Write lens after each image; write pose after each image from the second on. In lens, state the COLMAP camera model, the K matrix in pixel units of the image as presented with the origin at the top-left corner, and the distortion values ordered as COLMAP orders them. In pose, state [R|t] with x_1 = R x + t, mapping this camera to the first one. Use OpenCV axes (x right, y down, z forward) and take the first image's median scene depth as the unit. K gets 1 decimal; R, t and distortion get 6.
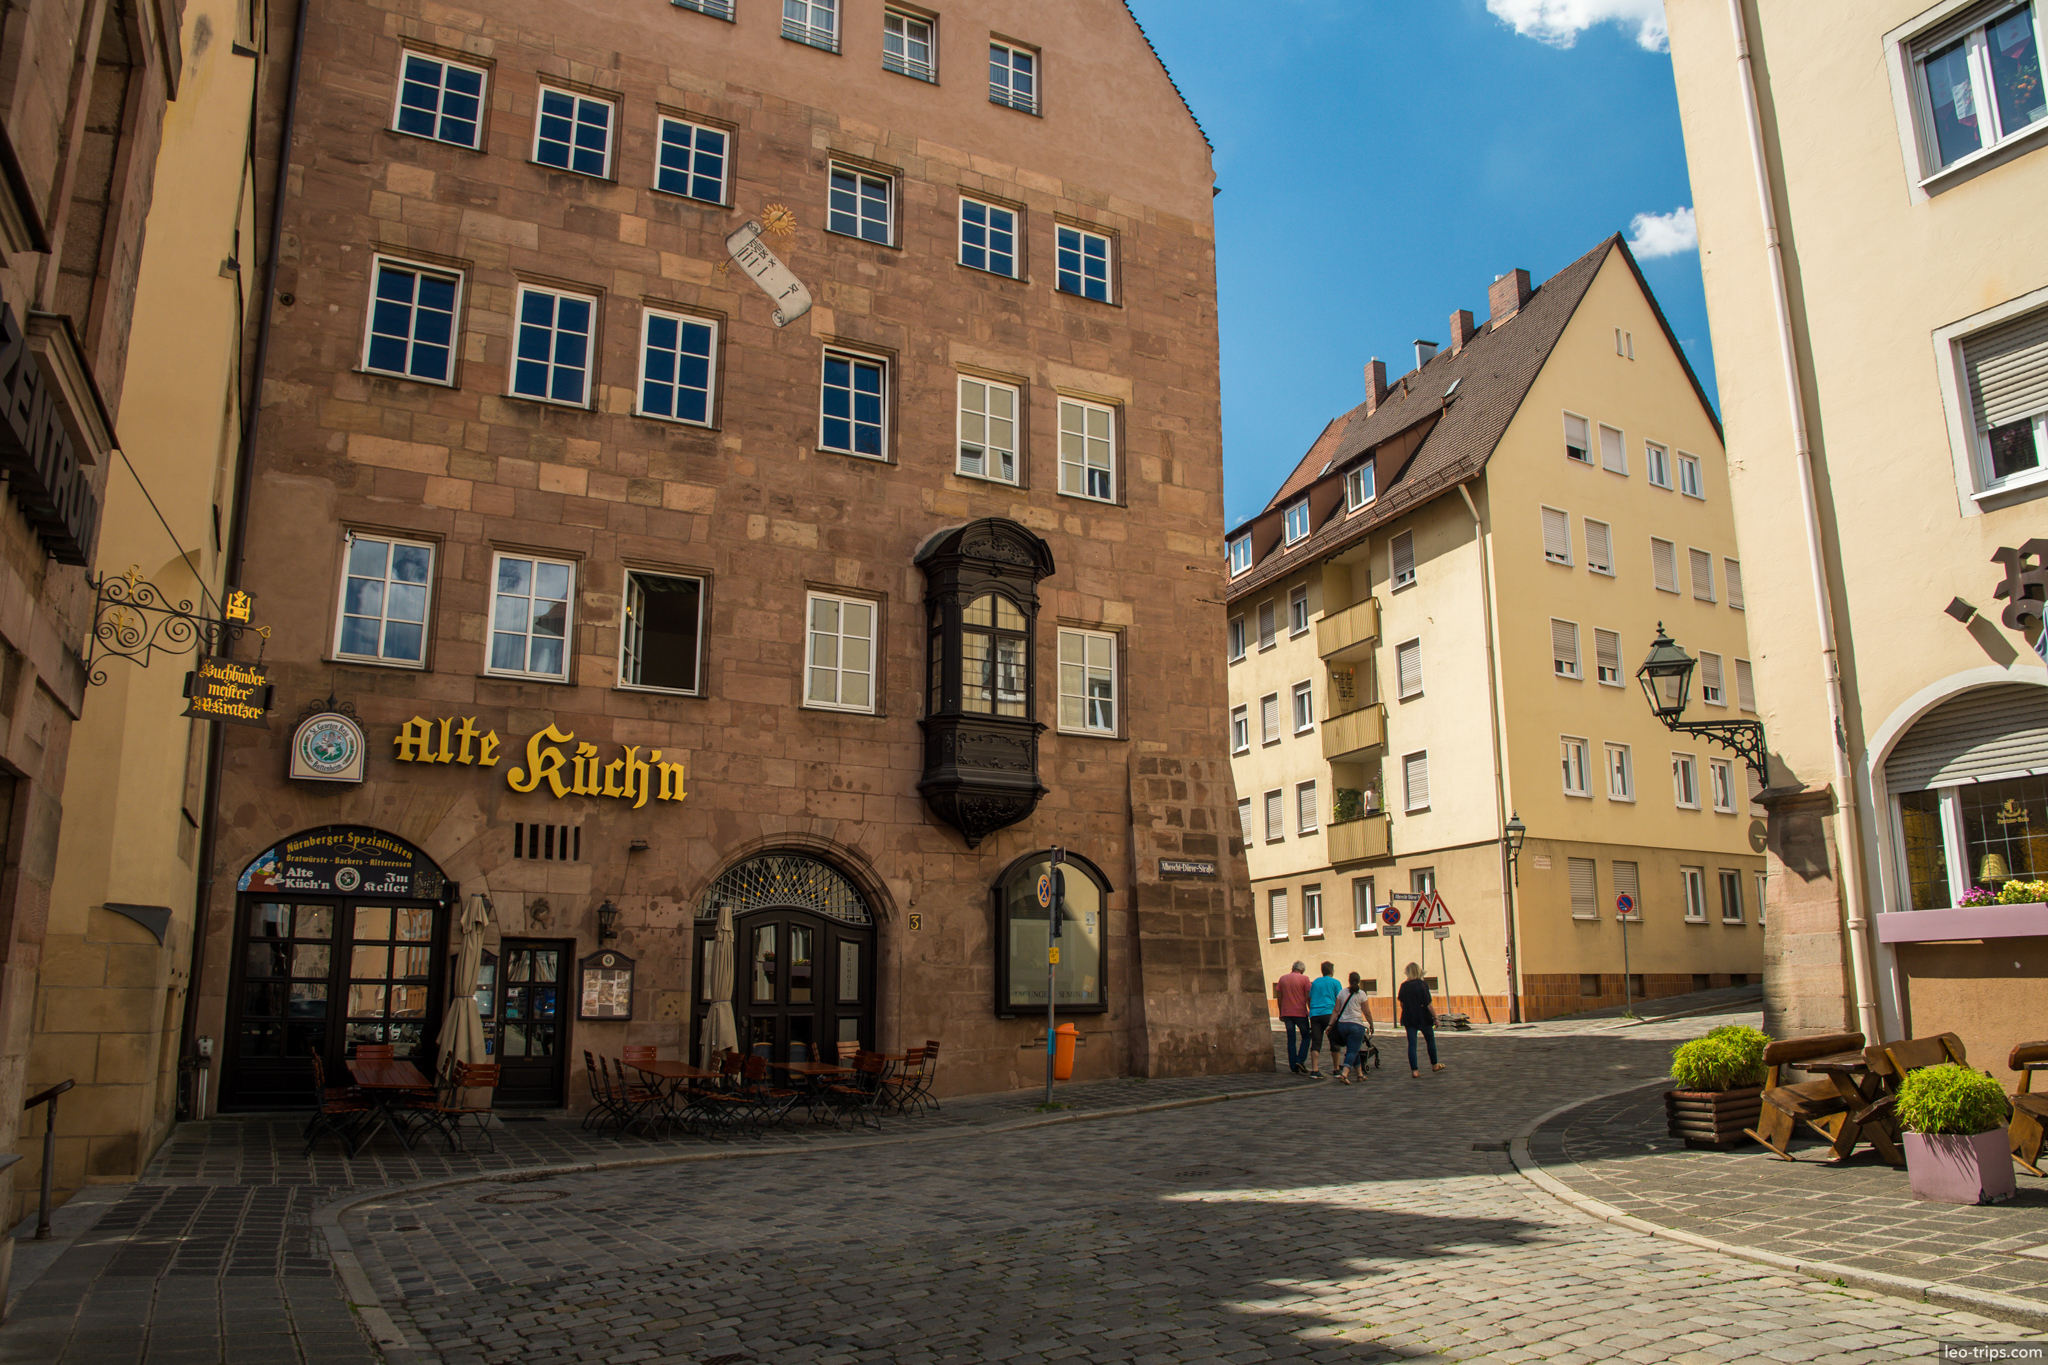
lens RADIAL K [[1444.8, 0, 1016.6], [0, 1444.8, 678.0], [0, 0, 1]] dist [-0.083782, -0.000409]
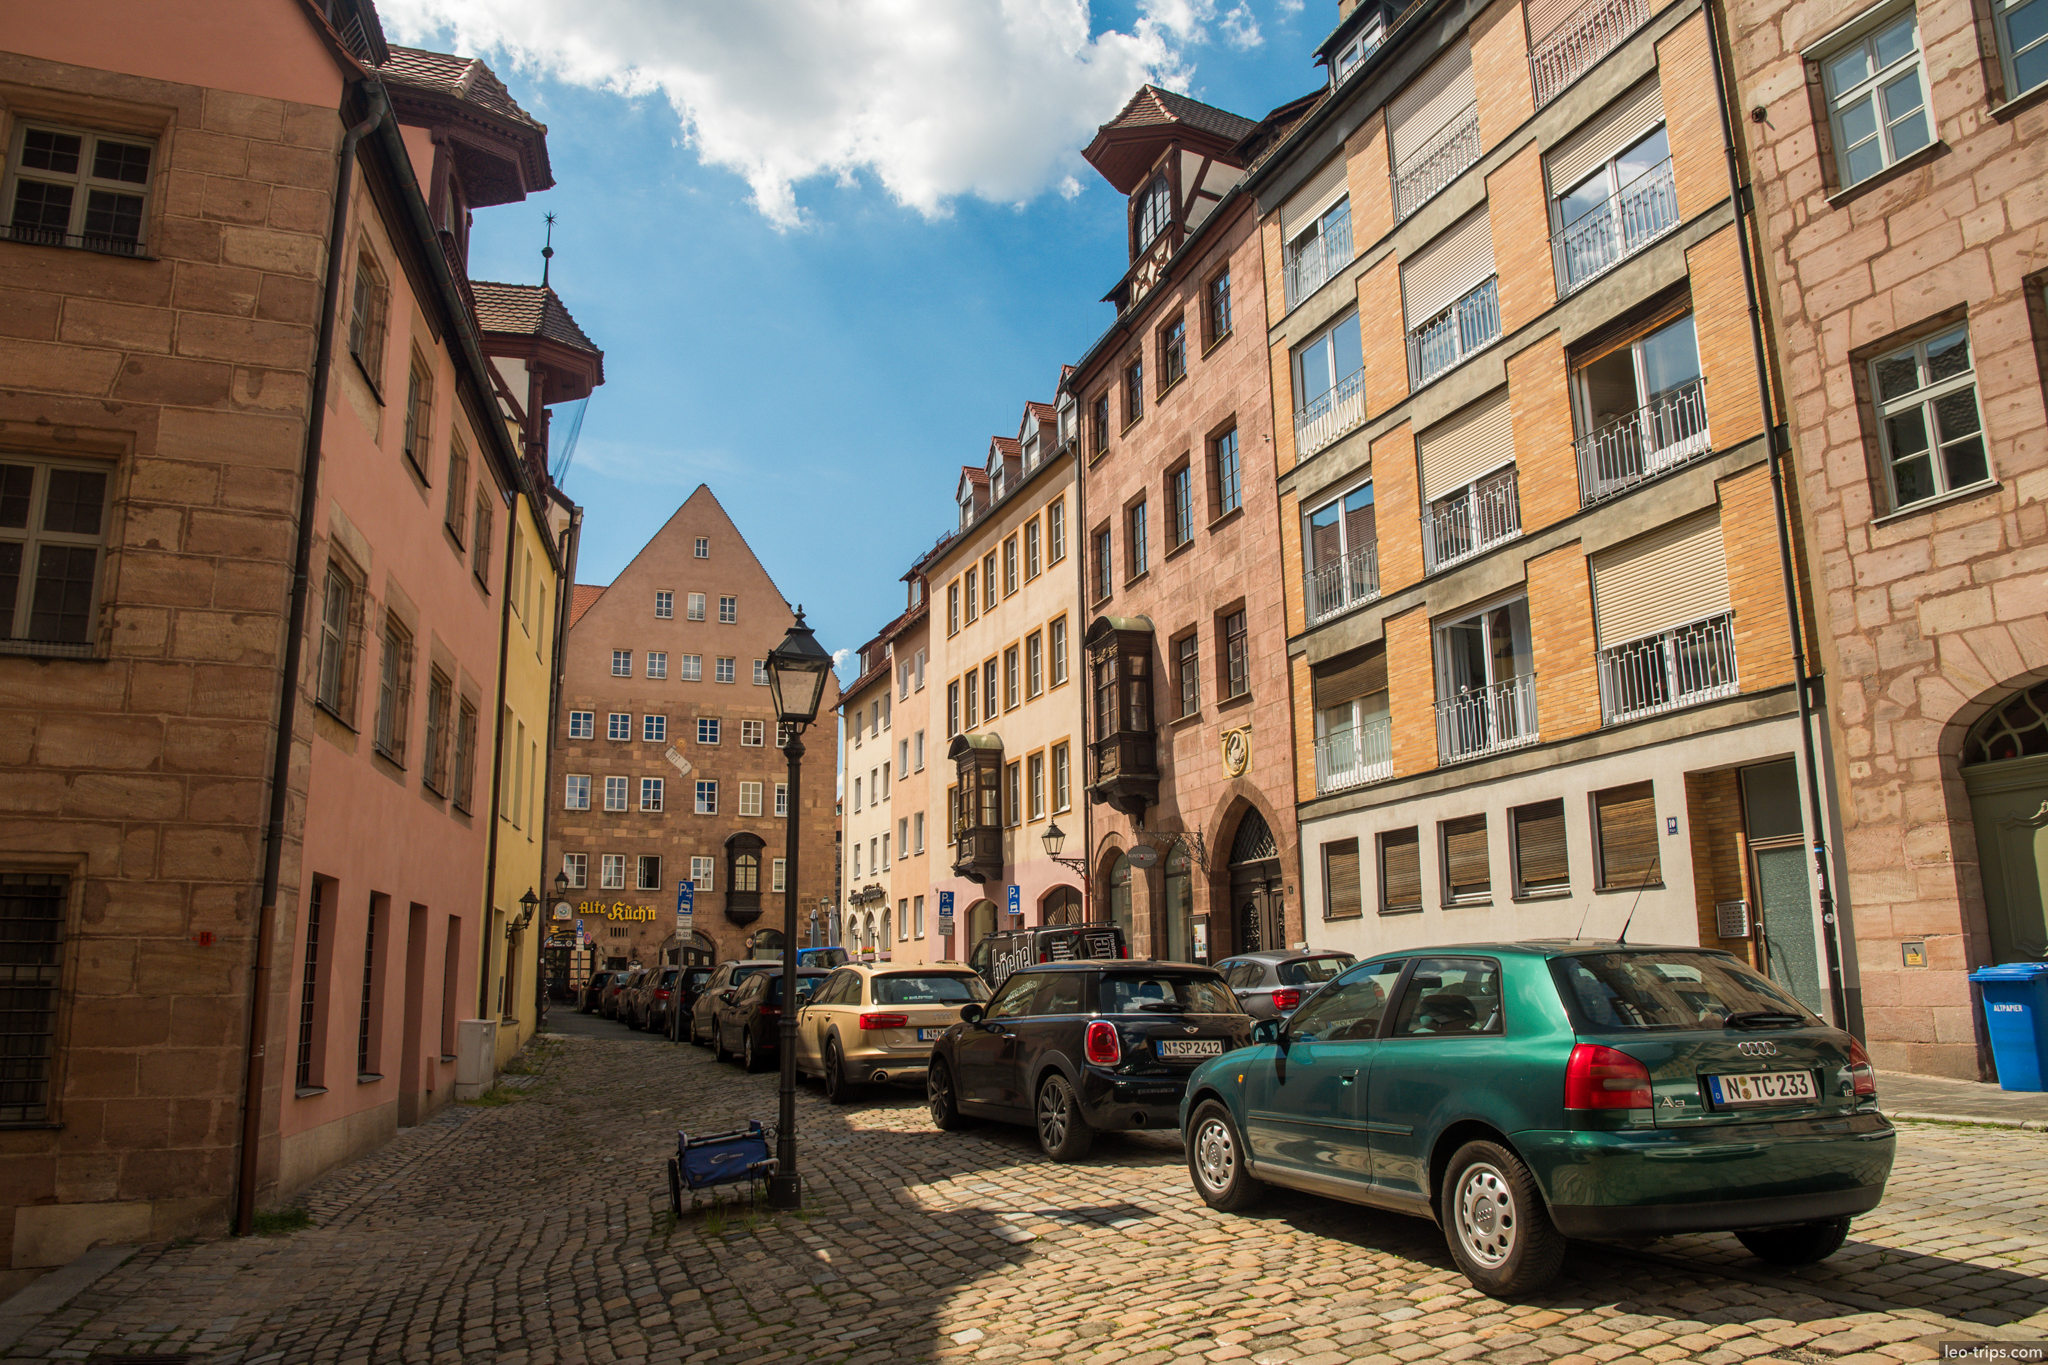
lens RADIAL K [[1444.8, 0, 1029.9], [0, 1444.8, 689.5], [0, 0, 1]] dist [-0.083782, -0.000409]
pose [[0.996469, -0.031523, -0.077814, 0.955683], [0.031902, 0.999484, 0.003634, -0.451711], [0.077659, -0.006104, 0.996961, -2.400825]]
